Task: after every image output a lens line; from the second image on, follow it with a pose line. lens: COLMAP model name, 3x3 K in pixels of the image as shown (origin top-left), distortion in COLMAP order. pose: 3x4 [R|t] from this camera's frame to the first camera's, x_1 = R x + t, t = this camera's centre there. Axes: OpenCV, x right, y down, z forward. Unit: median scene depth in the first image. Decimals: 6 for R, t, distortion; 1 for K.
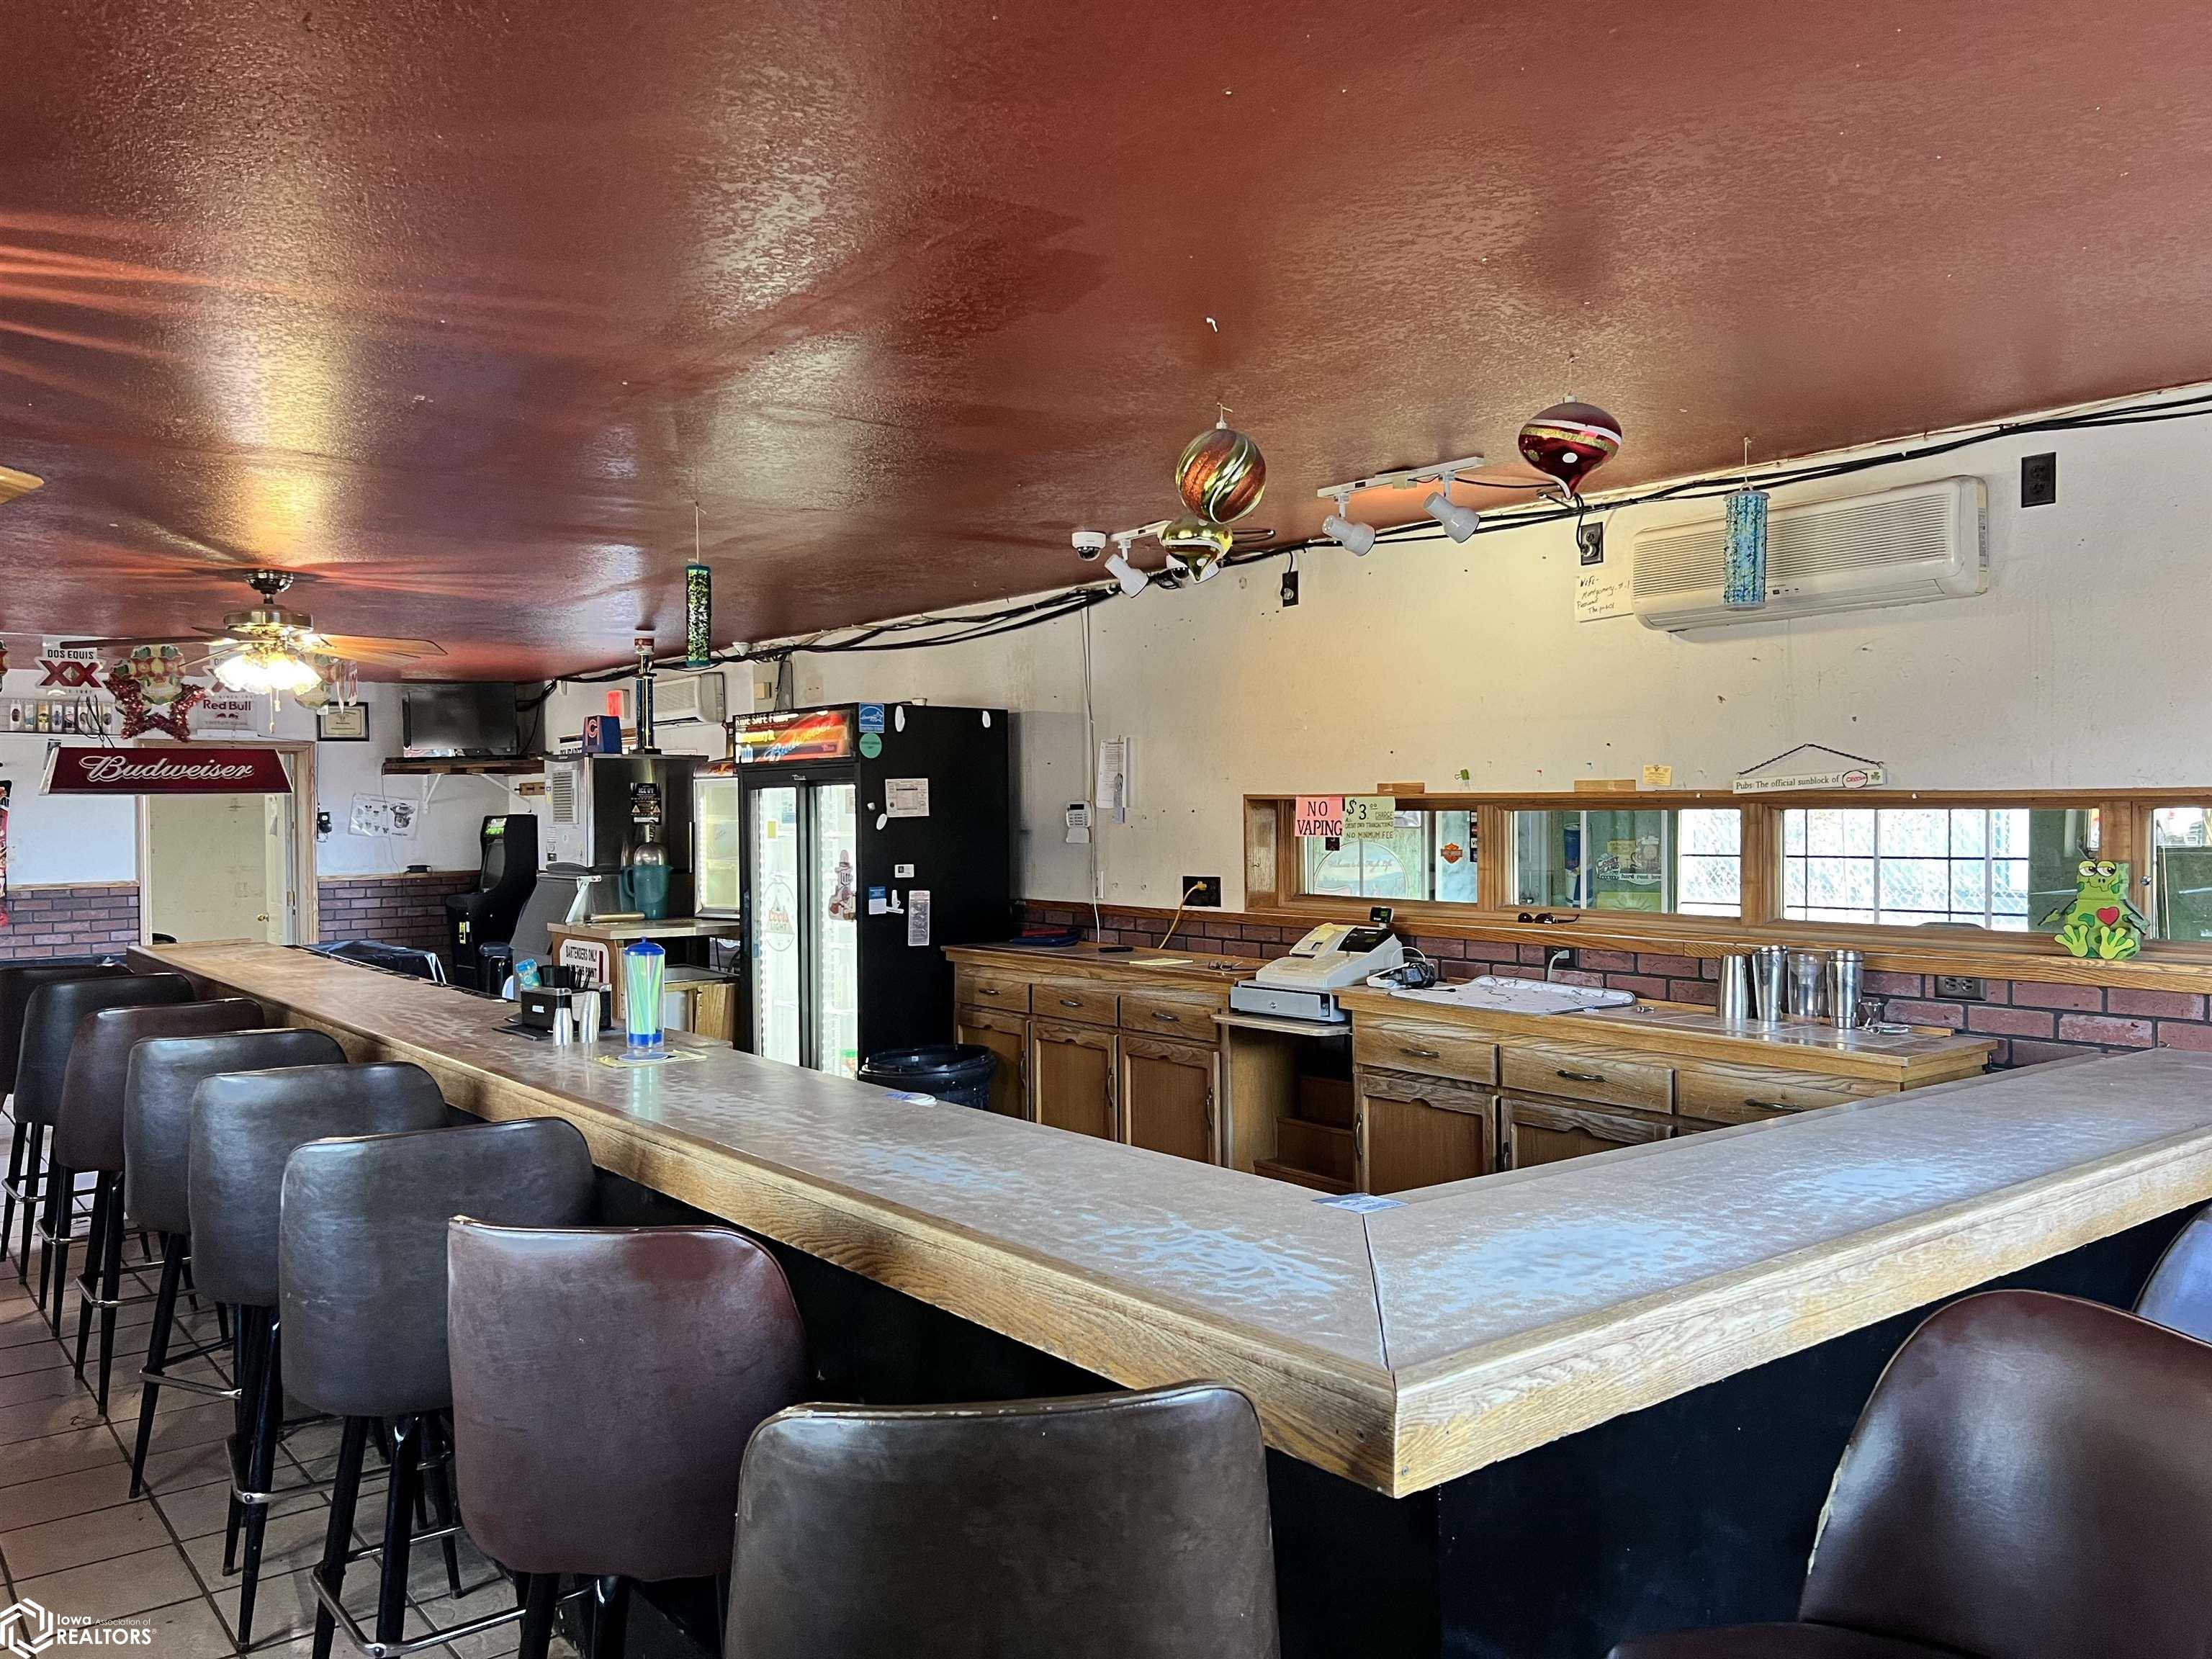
lens RADIAL K [[1651.8, 0, 1101.2], [0, 1651.8, 837.0], [0, 0, 1]] dist [0.045192, -0.051316]
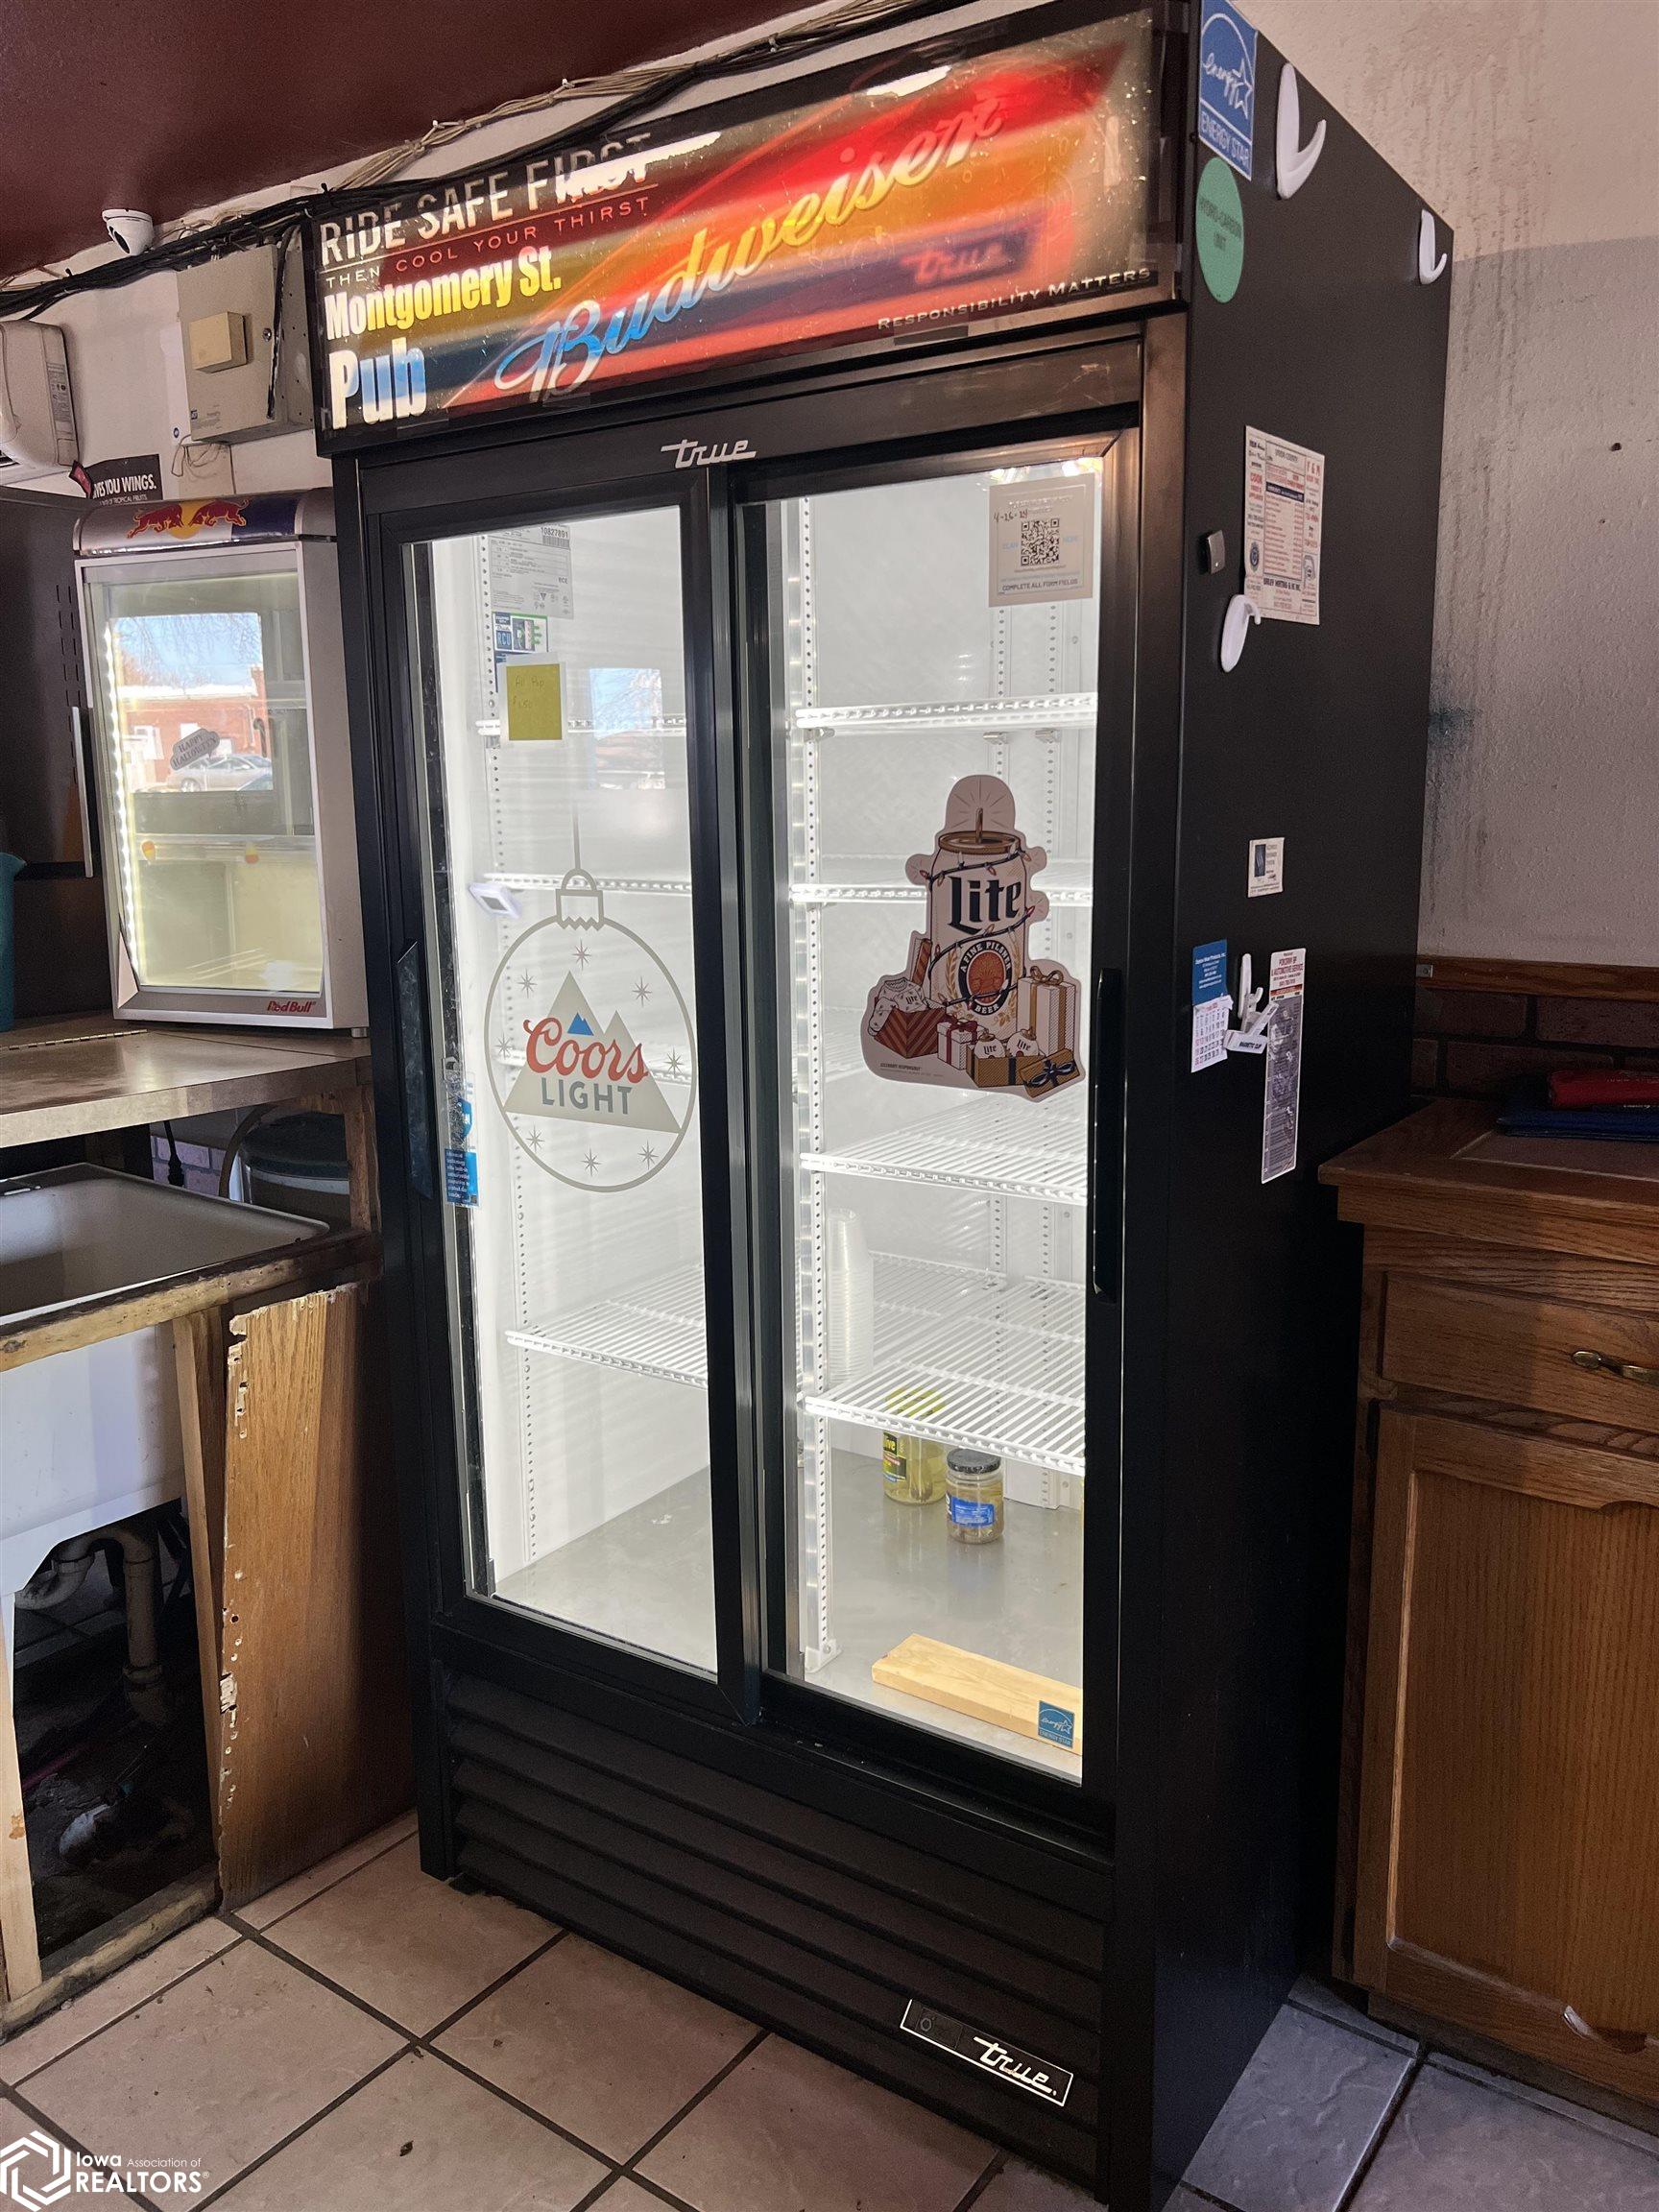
lens RADIAL K [[1651.8, 0, 820.3], [0, 1651.8, 1098.5], [0, 0, 1]] dist [0.045192, -0.051316]
pose [[0.962605, -0.050903, 0.266084, -0.307268], [0.005555, 0.985691, 0.168471, 0.016643], [-0.270852, -0.160693, 0.949114, 1.011247]]
